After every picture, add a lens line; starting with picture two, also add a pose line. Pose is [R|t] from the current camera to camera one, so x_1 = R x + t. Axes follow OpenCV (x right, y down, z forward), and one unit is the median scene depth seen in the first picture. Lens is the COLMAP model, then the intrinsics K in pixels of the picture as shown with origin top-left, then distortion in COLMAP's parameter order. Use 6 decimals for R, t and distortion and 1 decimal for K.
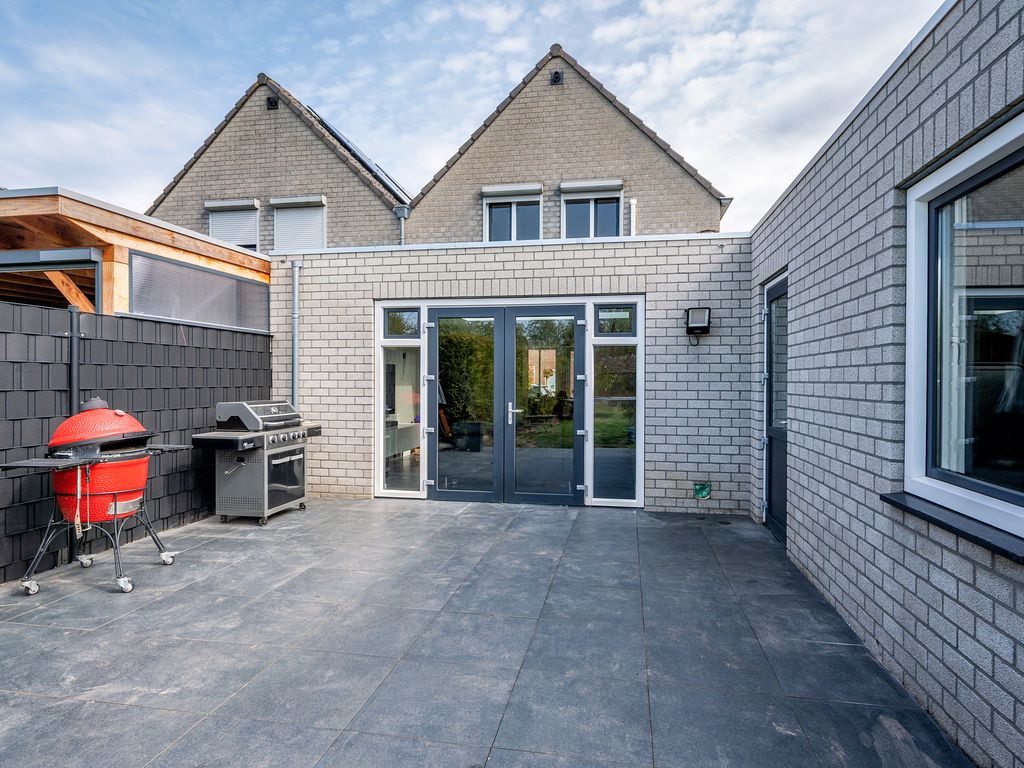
lens RADIAL K [[615.7, 0, 508.5], [0, 615.7, 384.5], [0, 0, 1]] dist [-0.000292, -0.001275]
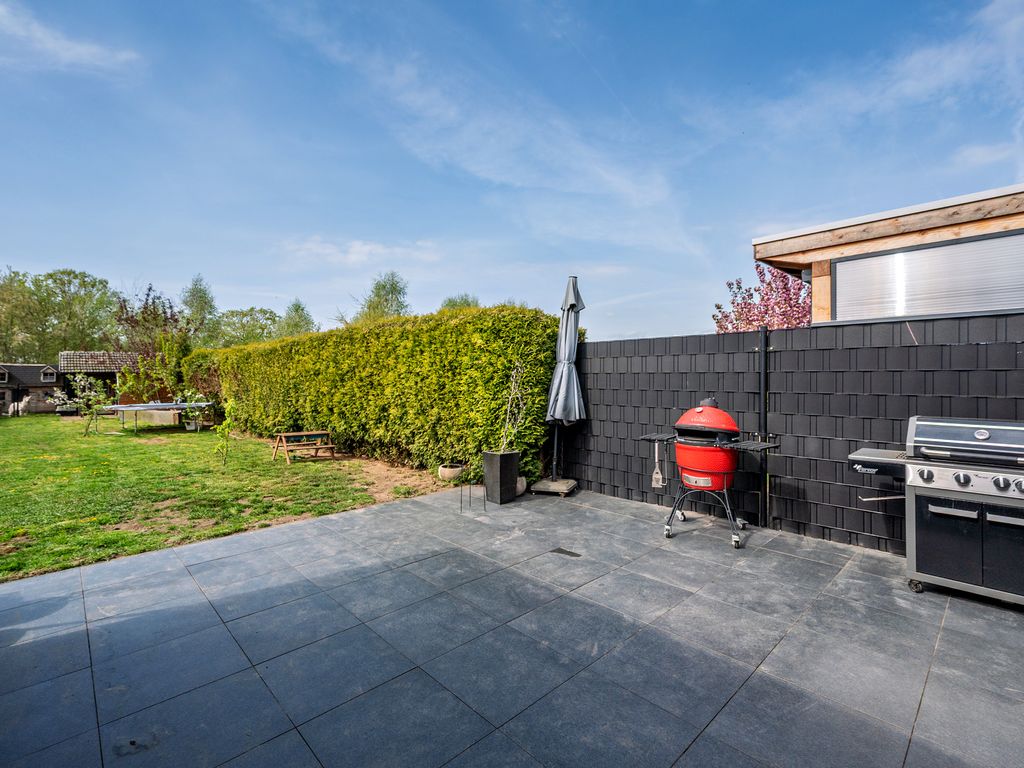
lens RADIAL K [[479.7, 0, 514.0], [0, 479.7, 379.6], [0, 0, 1]] dist [-0.001641, 0.000362]
pose [[-0.586736, 0.002280, -0.809775, 0.404547], [-0.005623, 0.999960, 0.006889, -0.022337], [0.809759, 0.008595, -0.586700, 1.178197]]
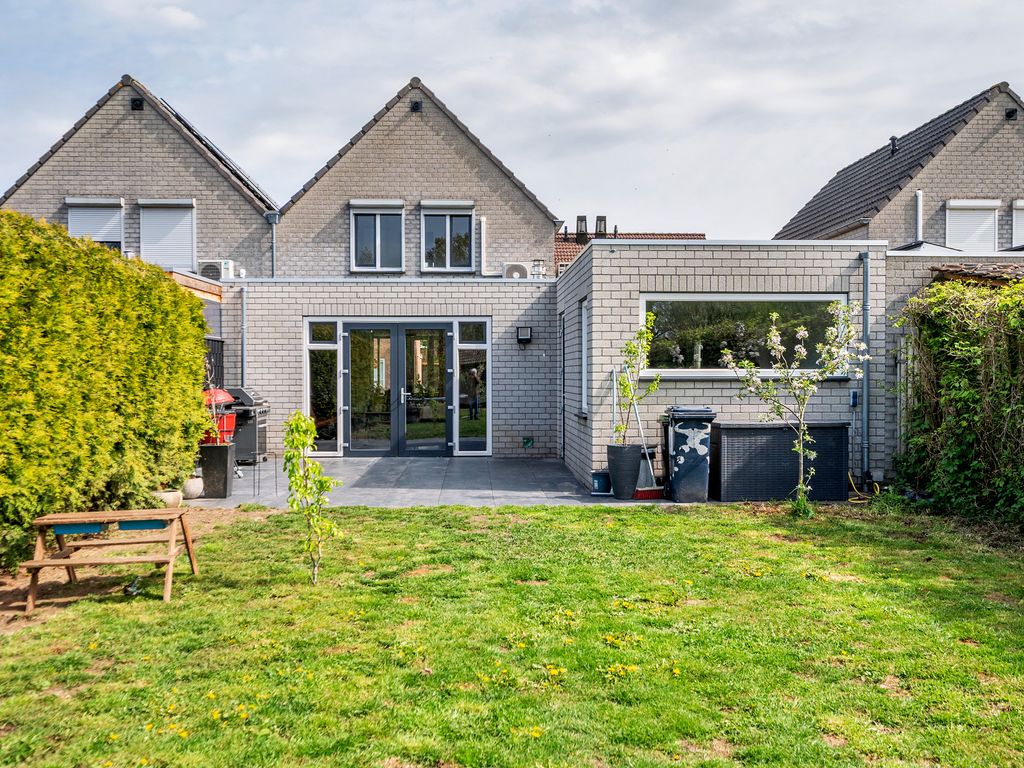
lens RADIAL K [[906.3, 0, 512.0], [0, 906.3, 381.5], [0, 0, 1]] dist [-0.039816, 0.004238]
pose [[0.973382, -0.007453, 0.229068, -0.219540], [0.007051, 0.999972, 0.002574, 0.008893], [-0.229081, -0.000890, 0.973407, -1.074435]]
